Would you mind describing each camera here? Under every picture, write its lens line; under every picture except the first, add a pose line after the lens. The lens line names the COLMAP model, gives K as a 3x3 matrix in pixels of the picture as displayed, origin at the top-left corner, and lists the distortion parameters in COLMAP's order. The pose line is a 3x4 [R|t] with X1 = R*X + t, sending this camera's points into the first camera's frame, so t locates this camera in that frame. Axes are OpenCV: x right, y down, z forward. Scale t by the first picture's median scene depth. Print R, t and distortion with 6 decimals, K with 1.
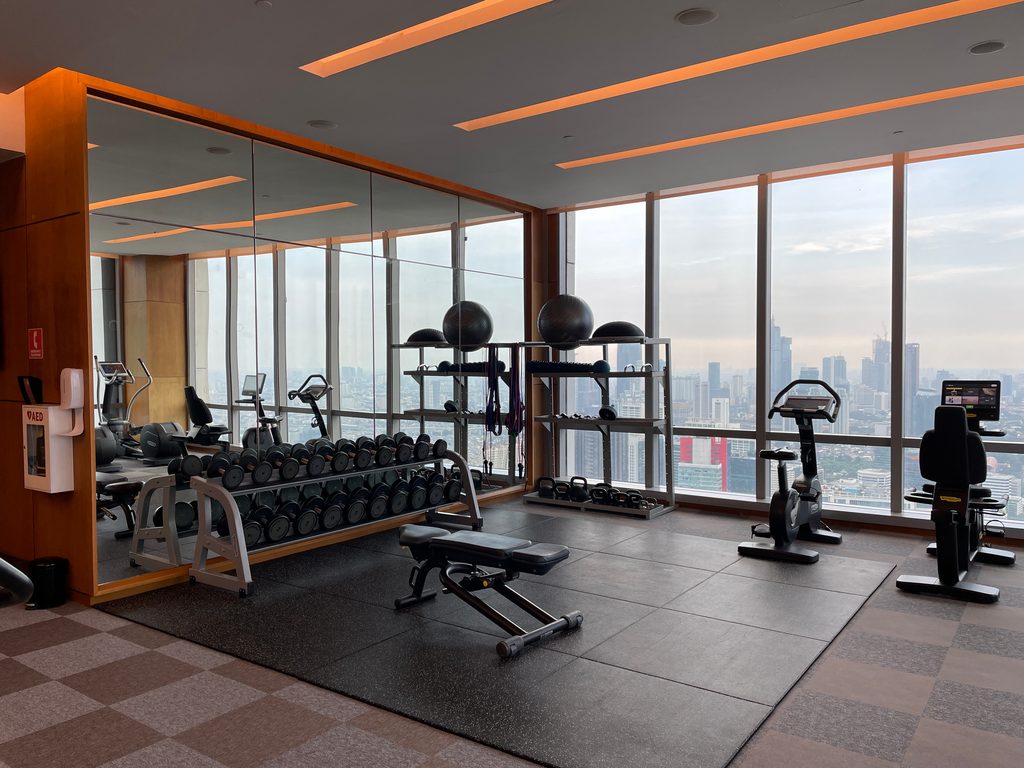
lens RADIAL K [[775.2, 0, 511.6], [0, 775.2, 383.4], [0, 0, 1]] dist [0.056695, -0.061735]
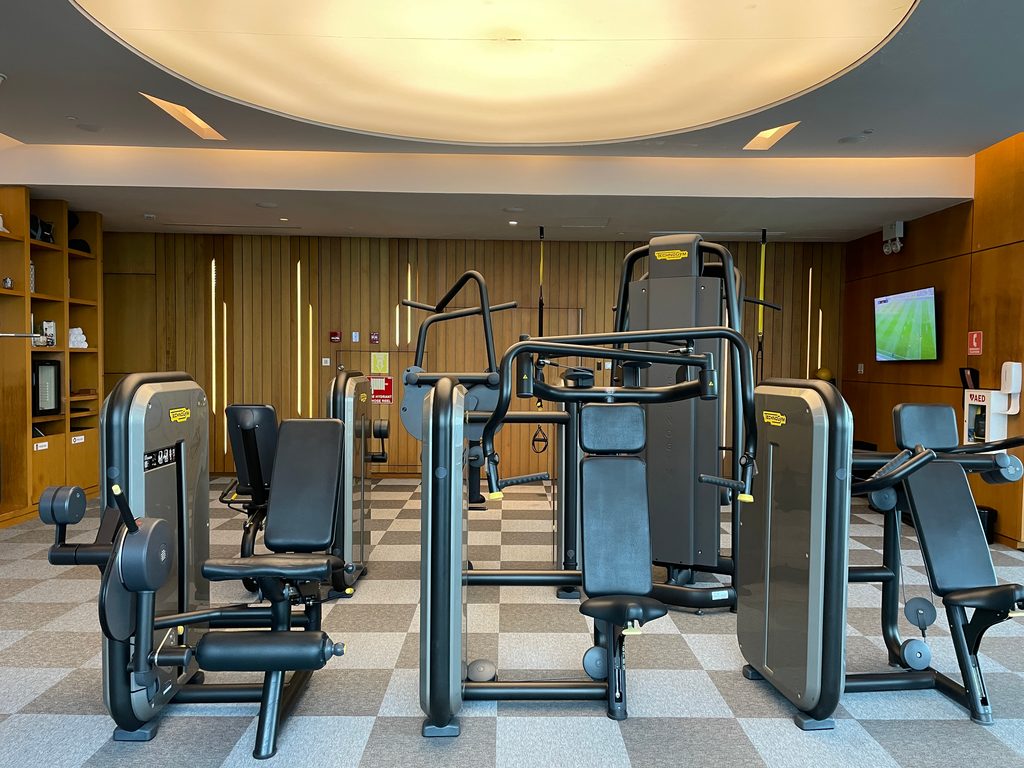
lens RADIAL K [[775.2, 0, 506.0], [0, 775.2, 393.0], [0, 0, 1]] dist [0.056695, -0.061735]
pose [[0.585104, 0.045163, -0.809700, -0.000503], [-0.032683, 0.998950, 0.032101, 0.016445], [0.810300, 0.007681, 0.585965, -0.413762]]
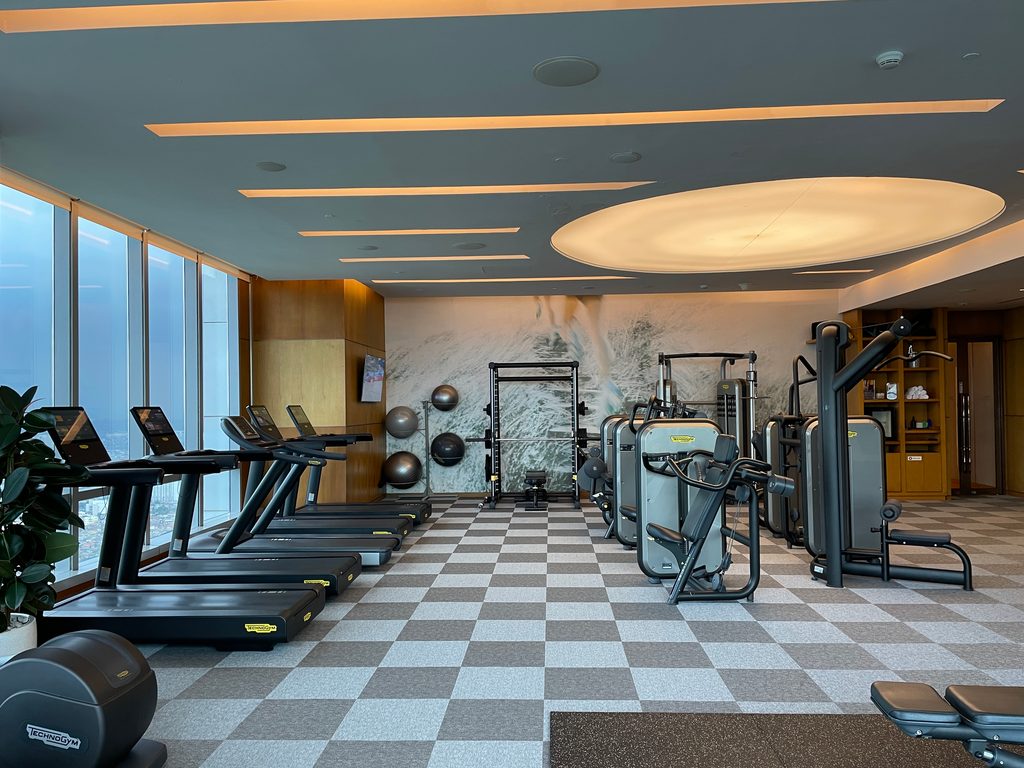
lens RADIAL K [[775.2, 0, 508.5], [0, 775.2, 385.0], [0, 0, 1]] dist [0.056695, -0.061735]
pose [[-0.848806, 0.003728, -0.528691, 1.056830], [0.006286, 0.999976, -0.003041, -0.086422], [0.528667, -0.005905, -0.848809, 2.576228]]
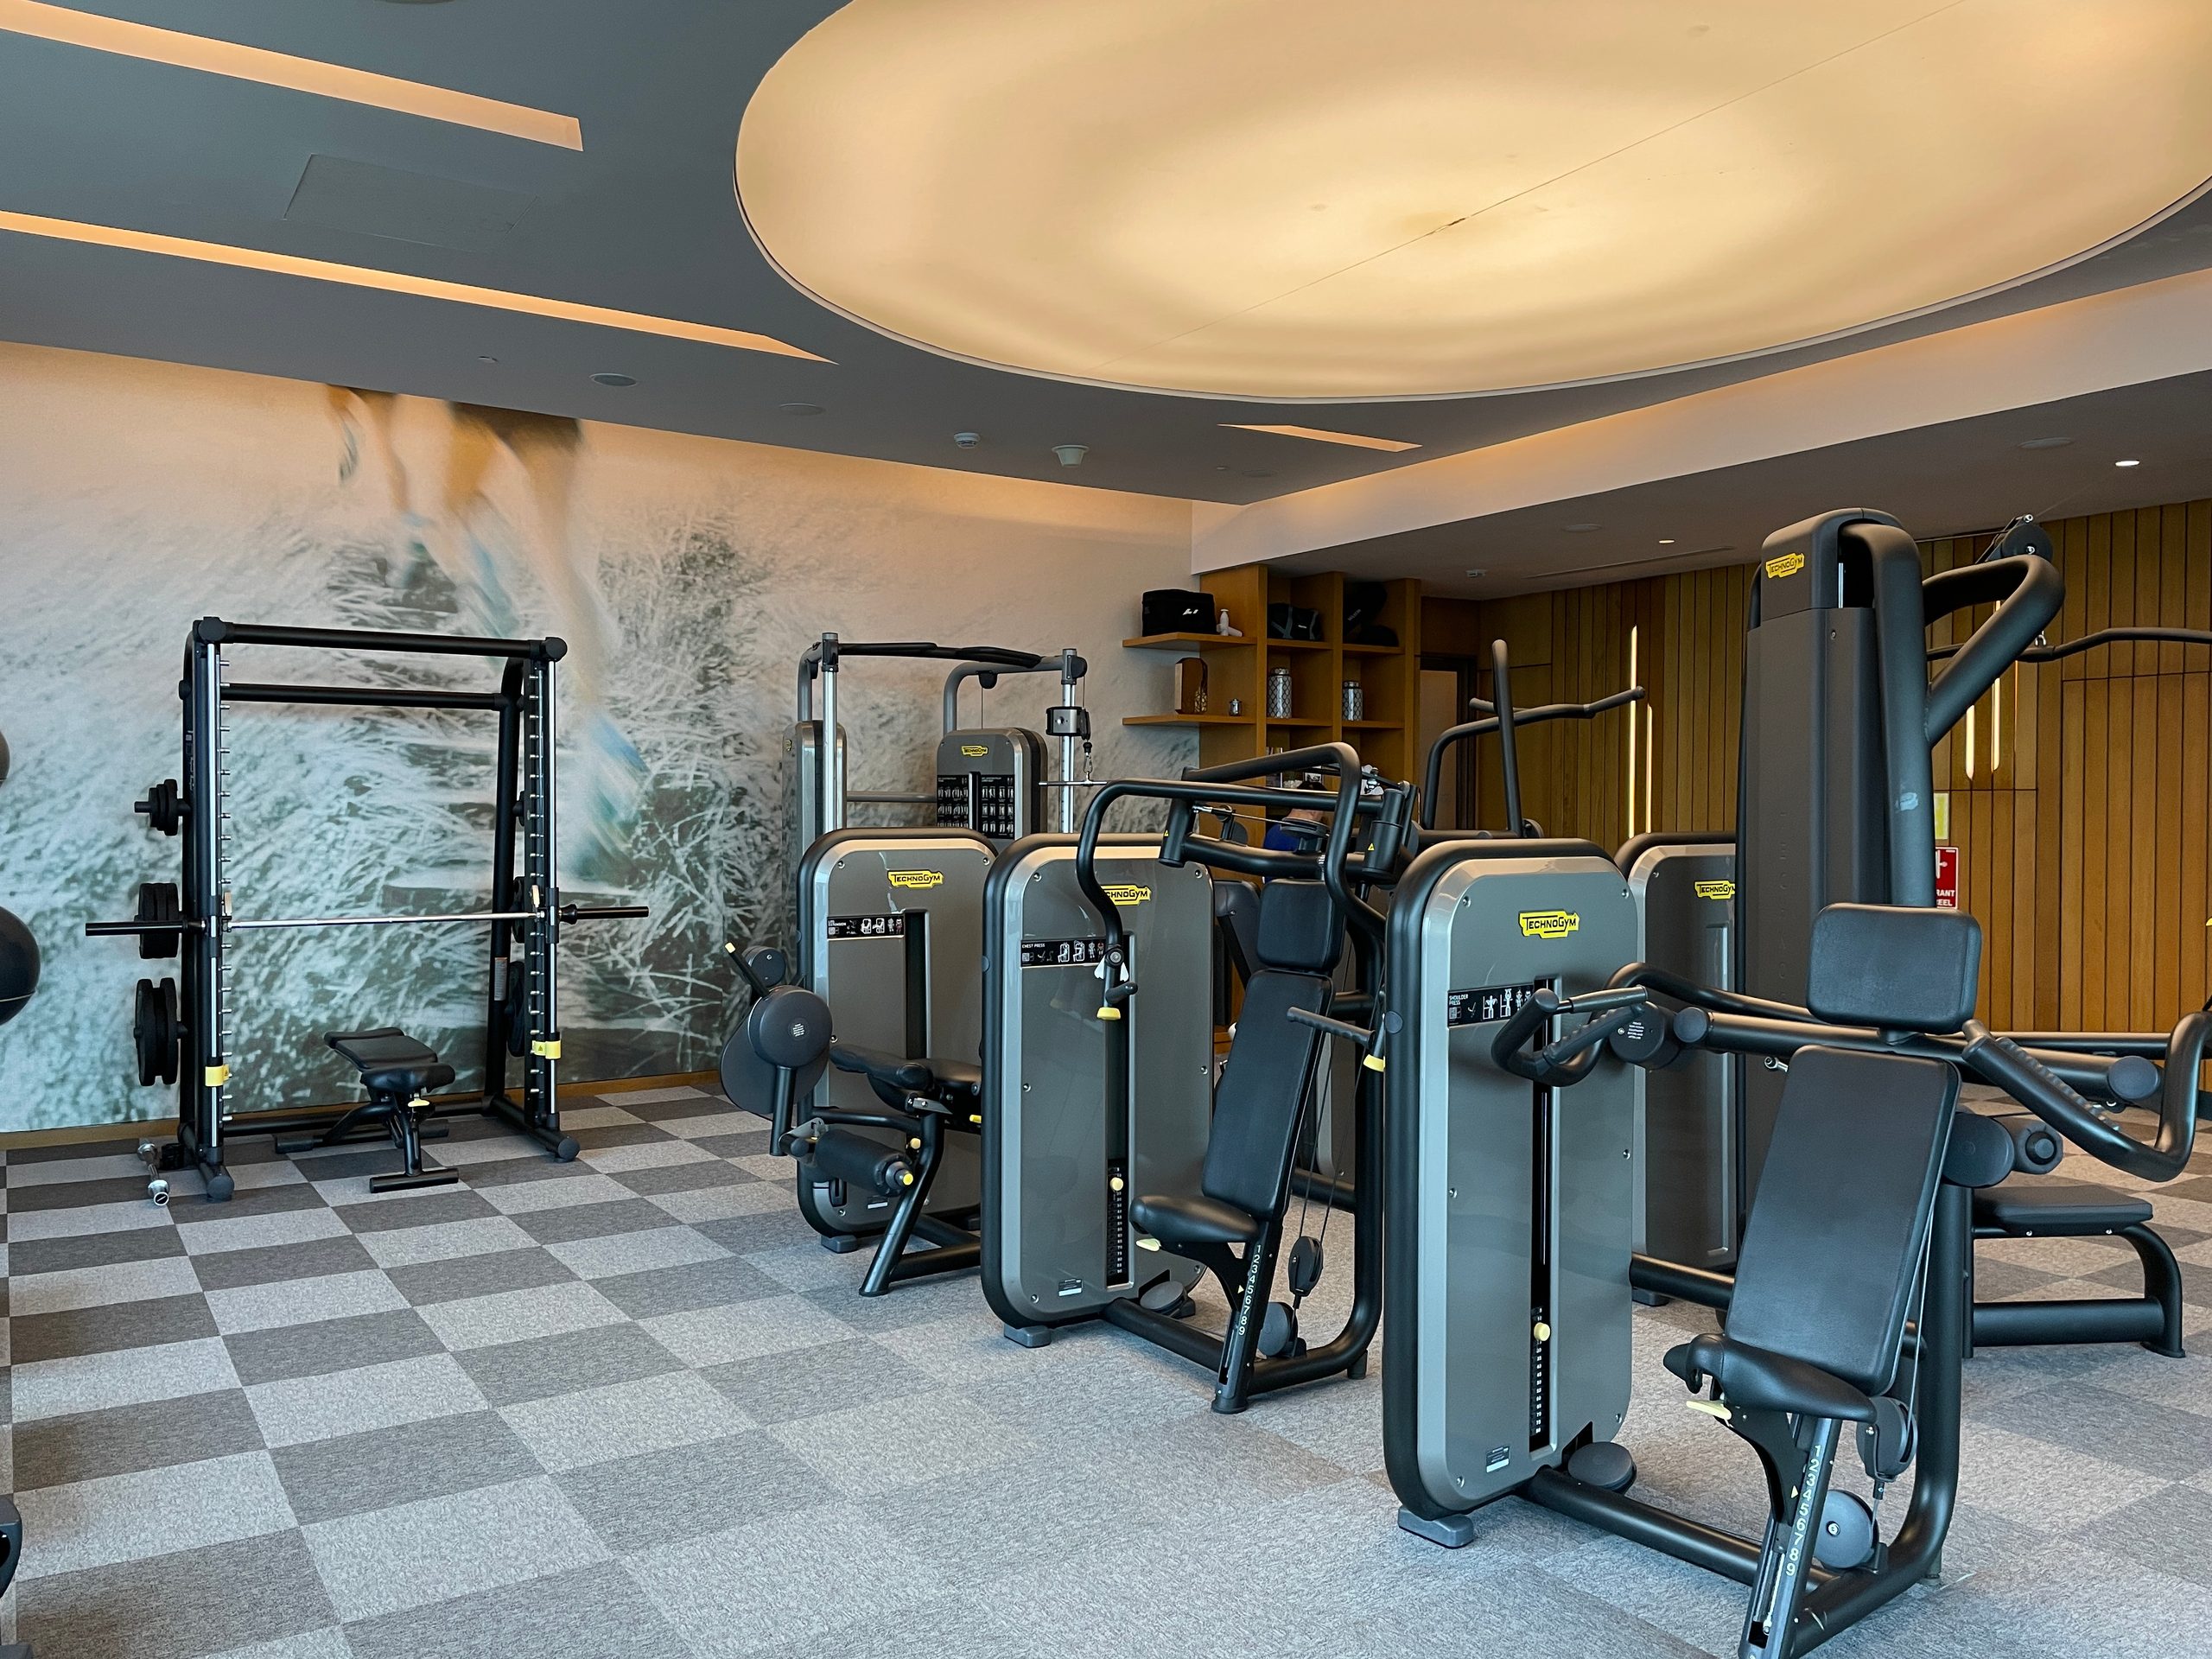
lens RADIAL K [[1674.5, 0, 1119.3], [0, 1674.5, 843.0], [0, 0, 1]] dist [0.056695, -0.061735]
pose [[-0.365278, 0.023185, -0.930610, 0.586887], [-0.020322, 0.999253, 0.032871, -0.013204], [0.930677, 0.030919, -0.364534, 0.868693]]
